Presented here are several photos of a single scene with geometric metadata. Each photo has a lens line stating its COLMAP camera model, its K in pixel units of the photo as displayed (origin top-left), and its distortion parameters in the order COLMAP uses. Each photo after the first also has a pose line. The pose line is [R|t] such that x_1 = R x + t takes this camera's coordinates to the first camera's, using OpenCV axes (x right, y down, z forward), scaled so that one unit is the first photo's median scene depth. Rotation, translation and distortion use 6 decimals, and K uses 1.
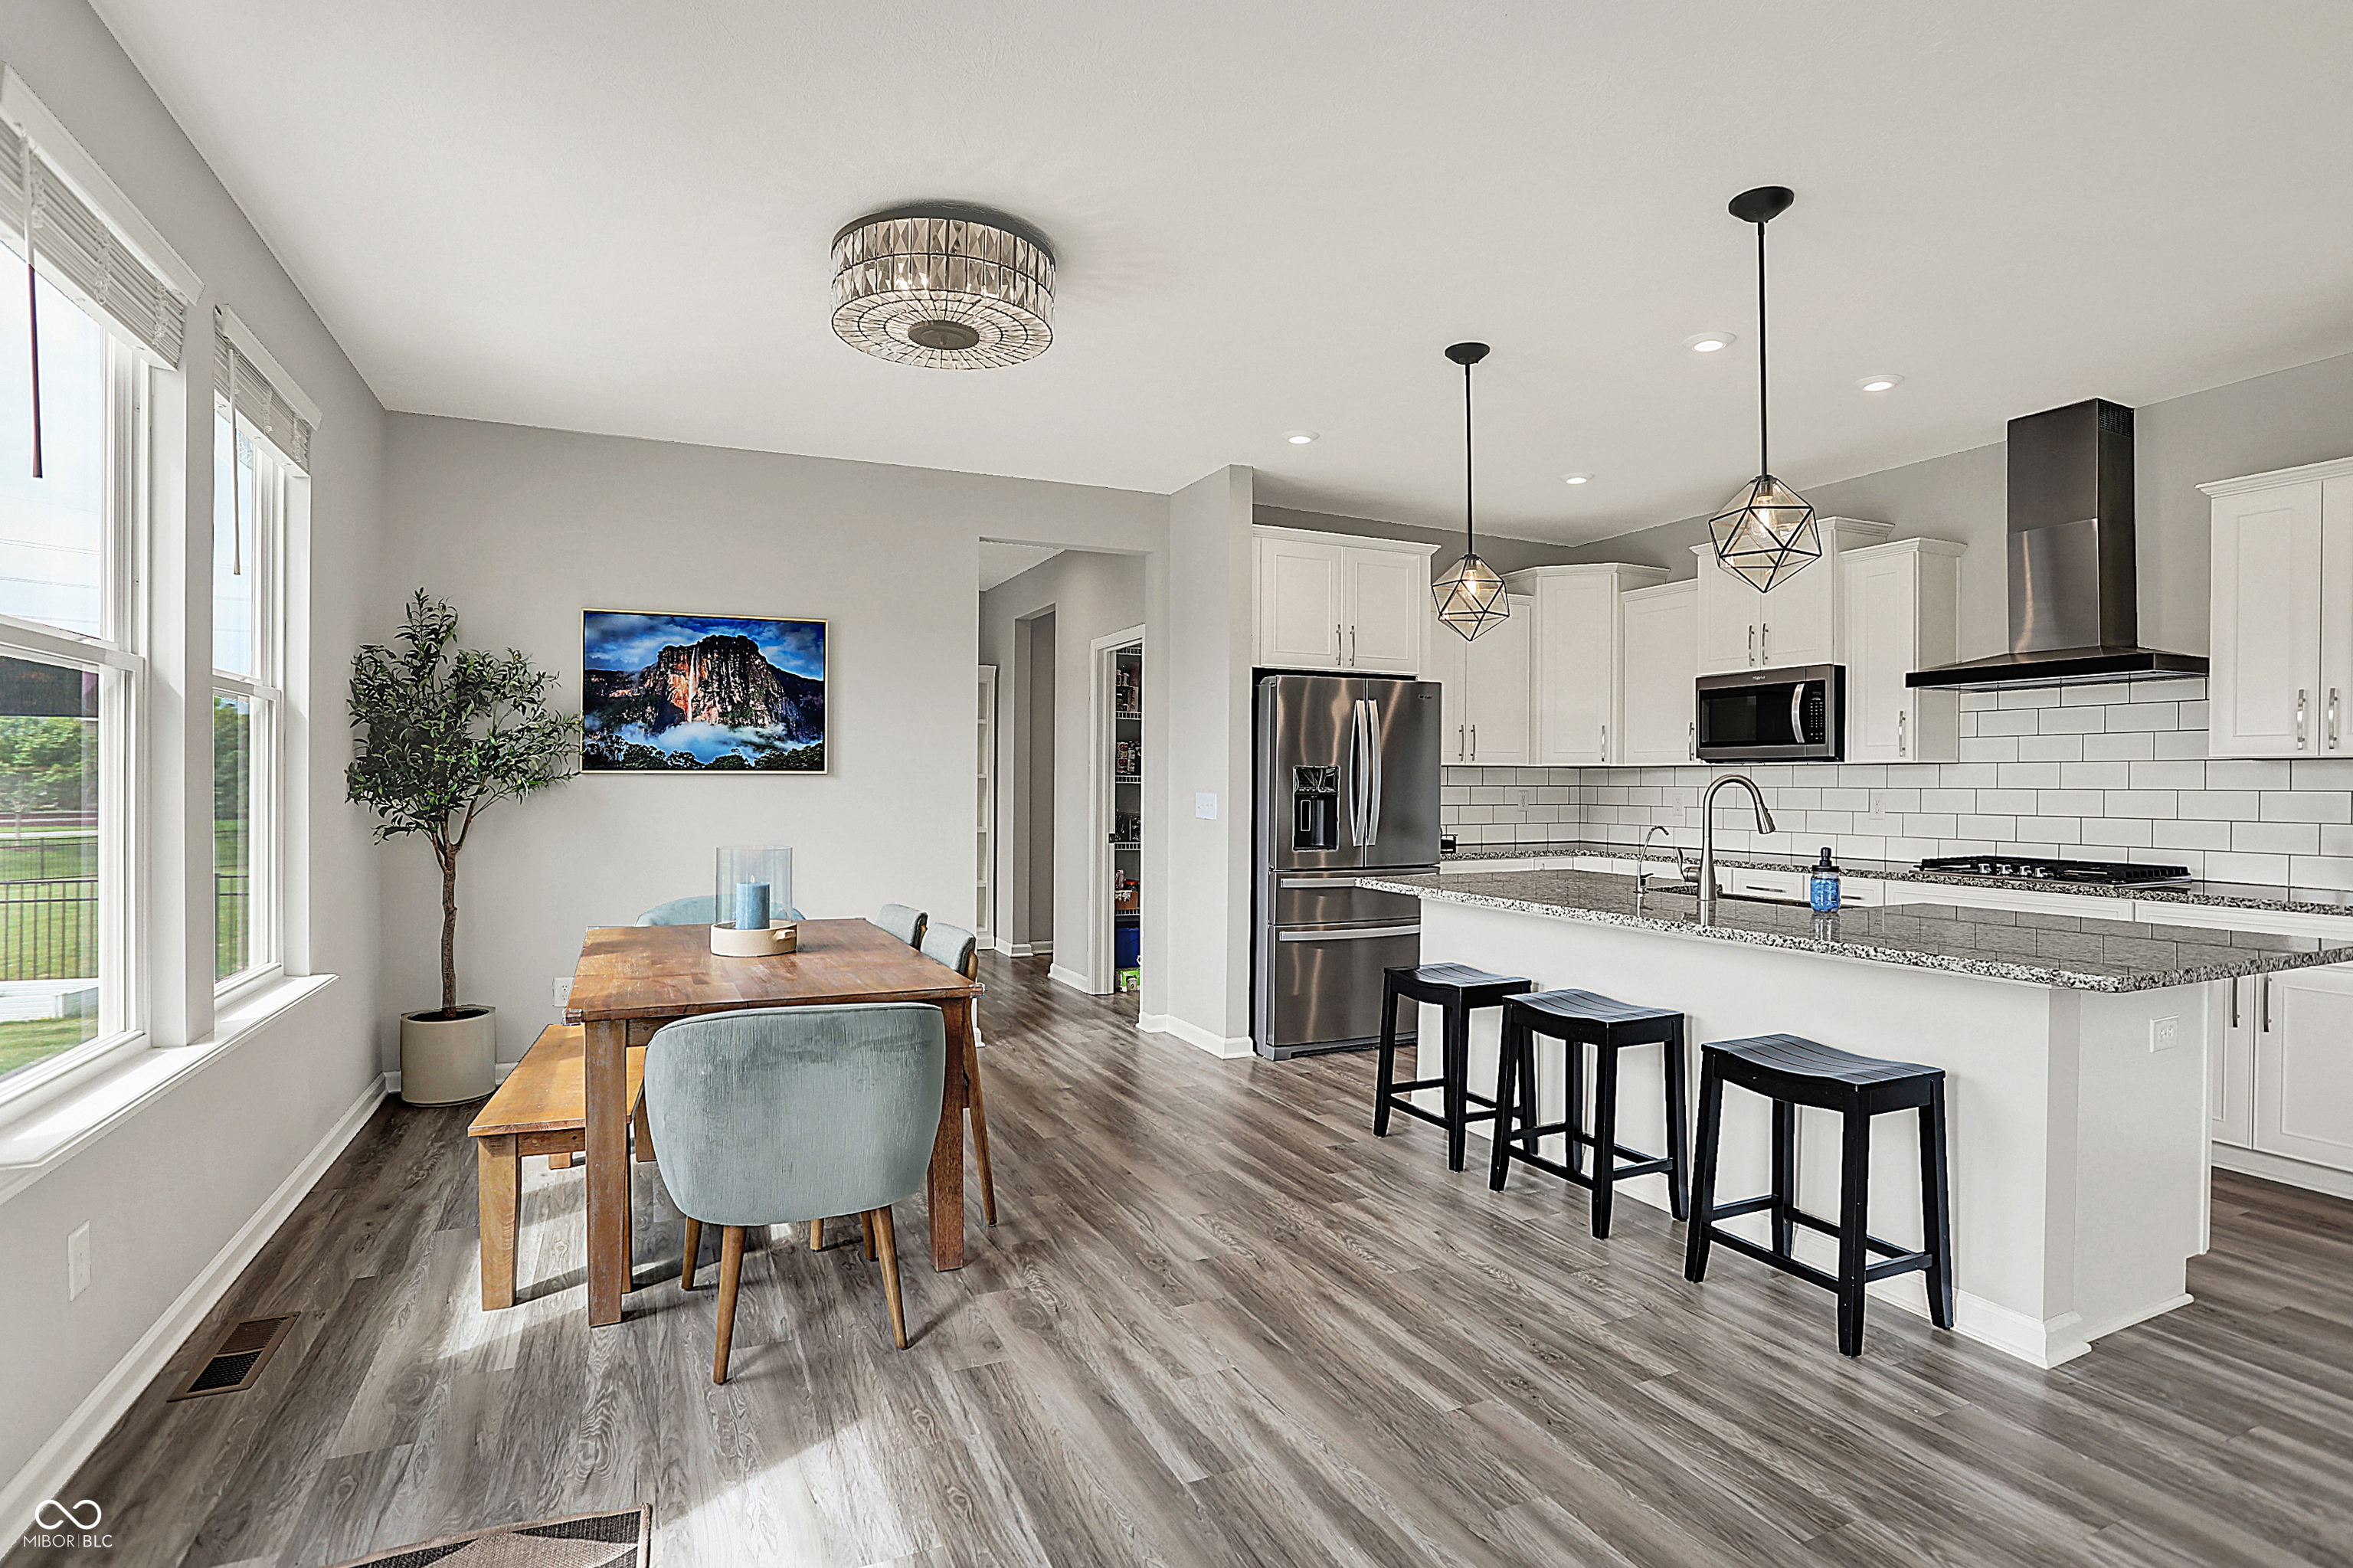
lens RADIAL K [[1193.4, 0, 1163.1], [0, 1193.4, 773.2], [0, 0, 1]] dist [-0.028787, 0.002125]
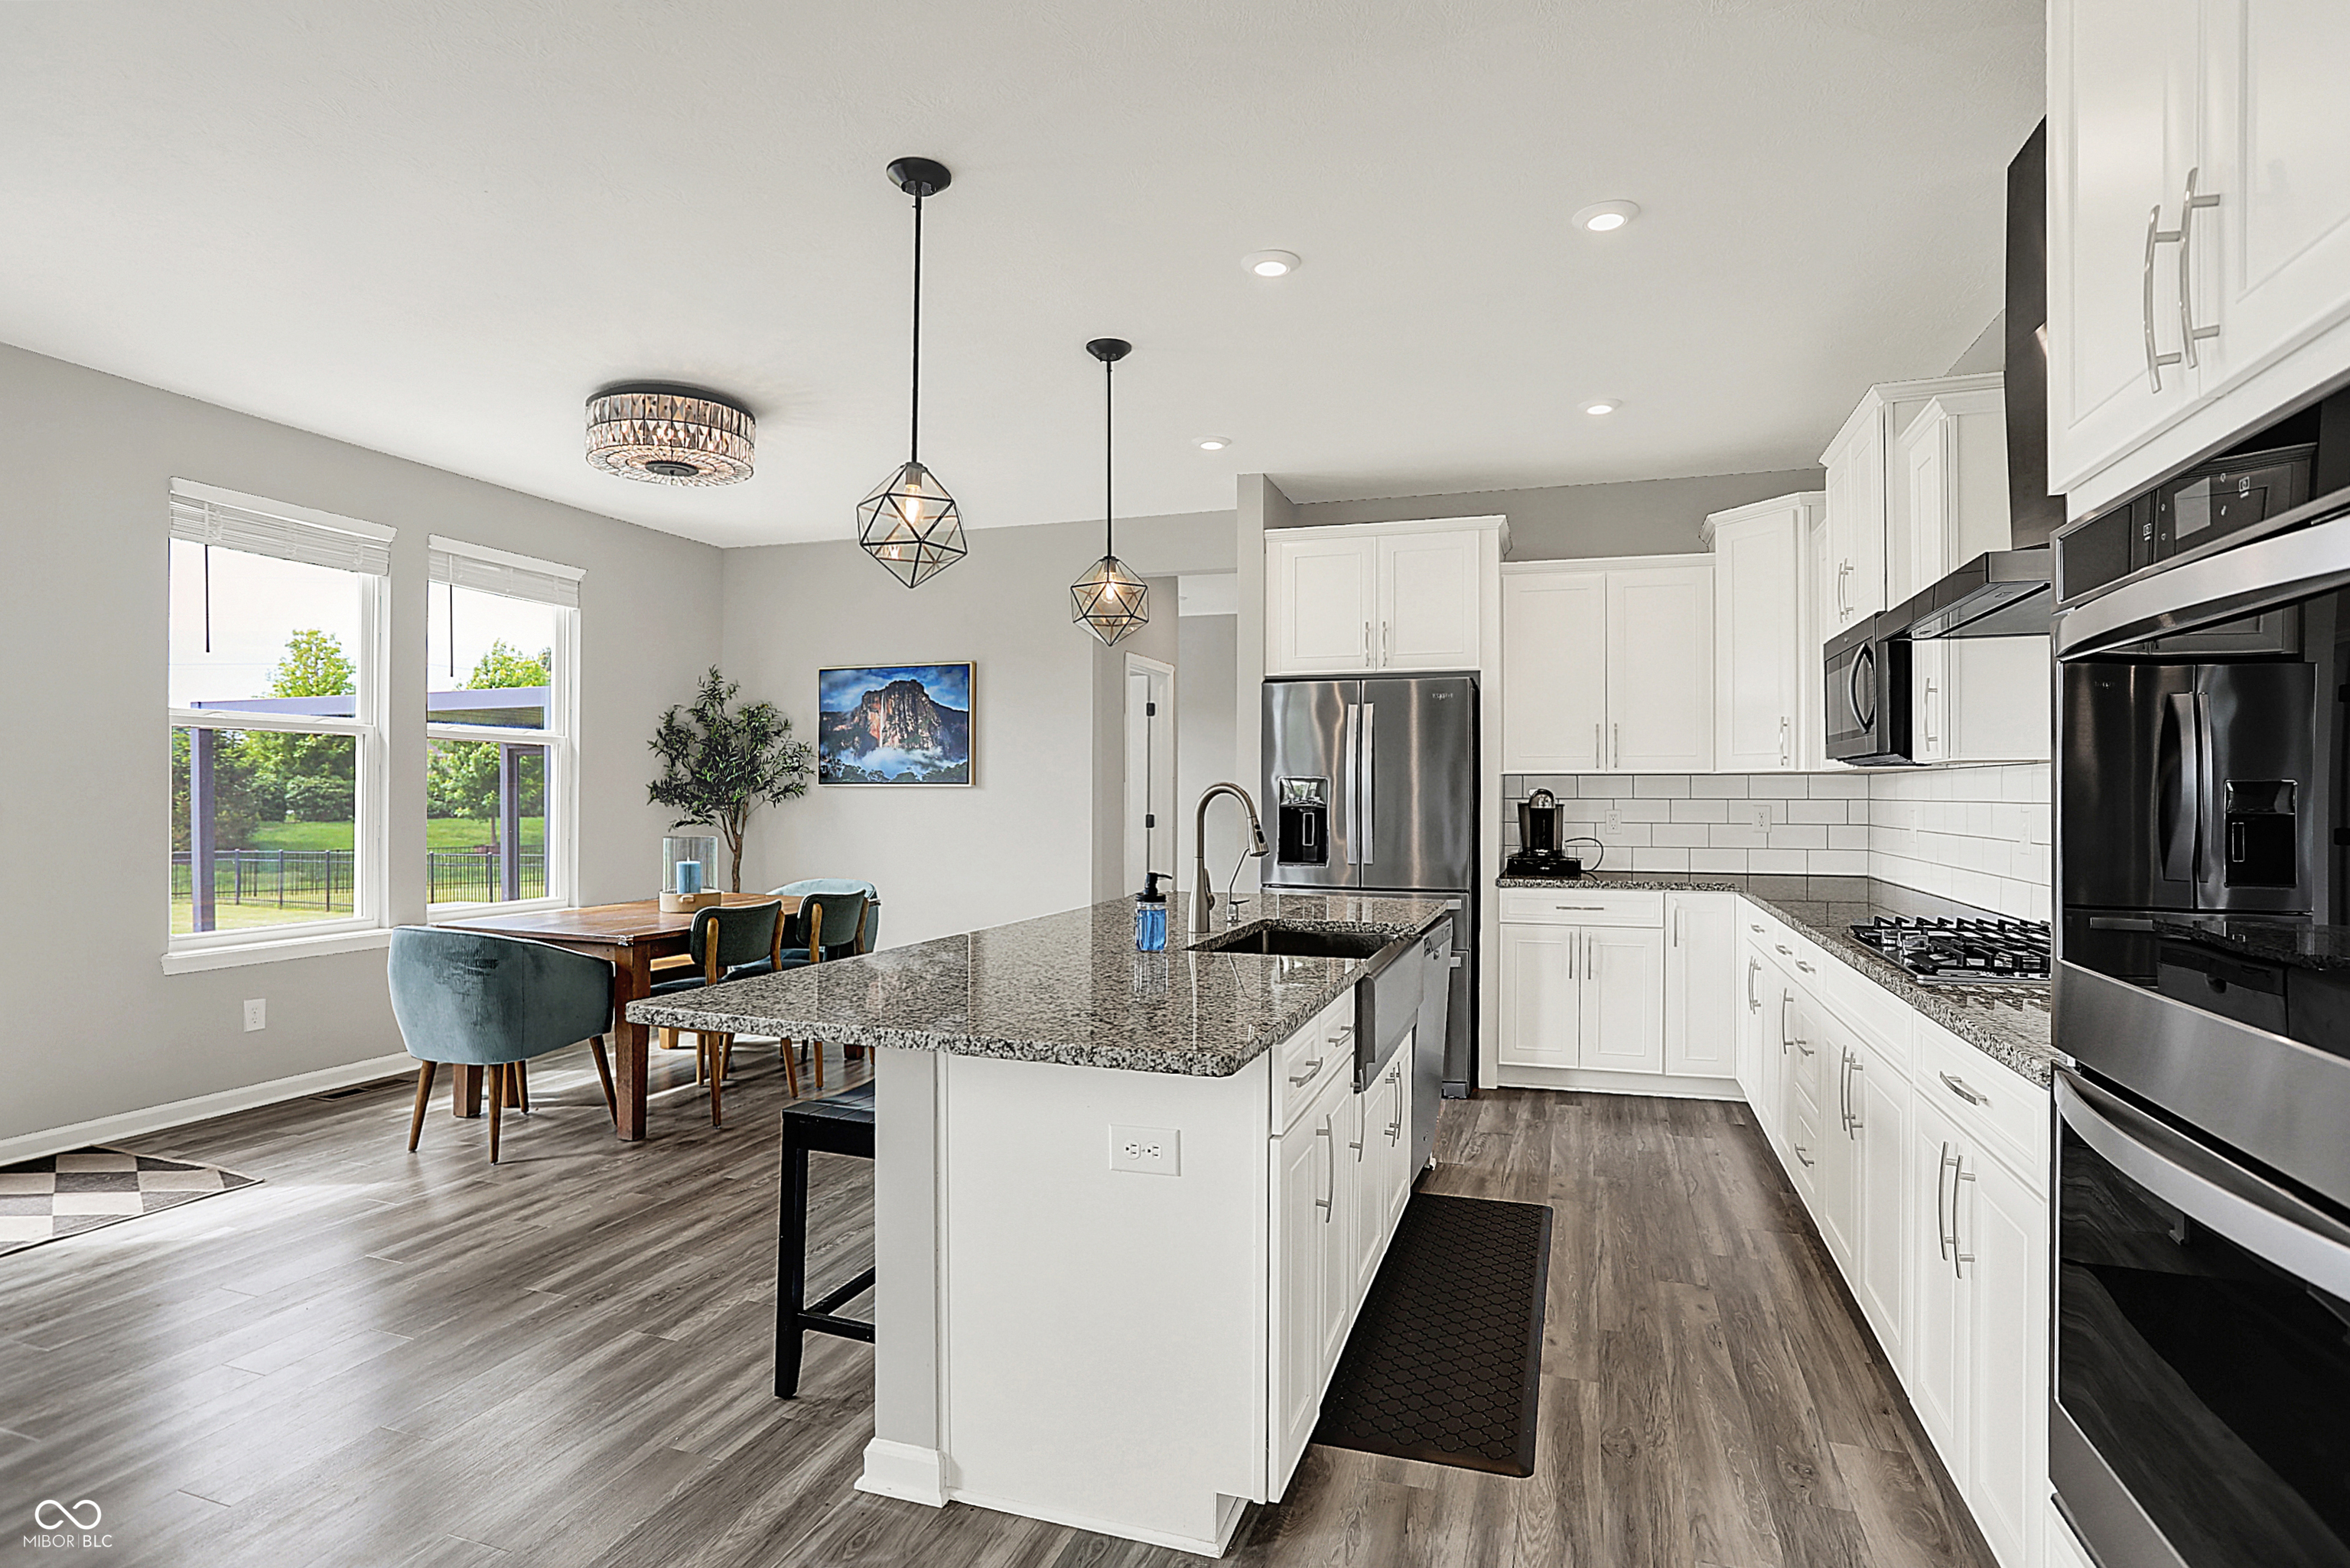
lens RADIAL K [[1191.7, 0, 1177.2], [0, 1191.7, 793.8], [0, 0, 1]] dist [-0.028787, 0.002125]
pose [[0.718656, 0.000831, -0.695365, 0.759928], [-0.001211, 0.999999, -0.000057, 0.008105], [0.695364, 0.000883, 0.718657, 0.278839]]
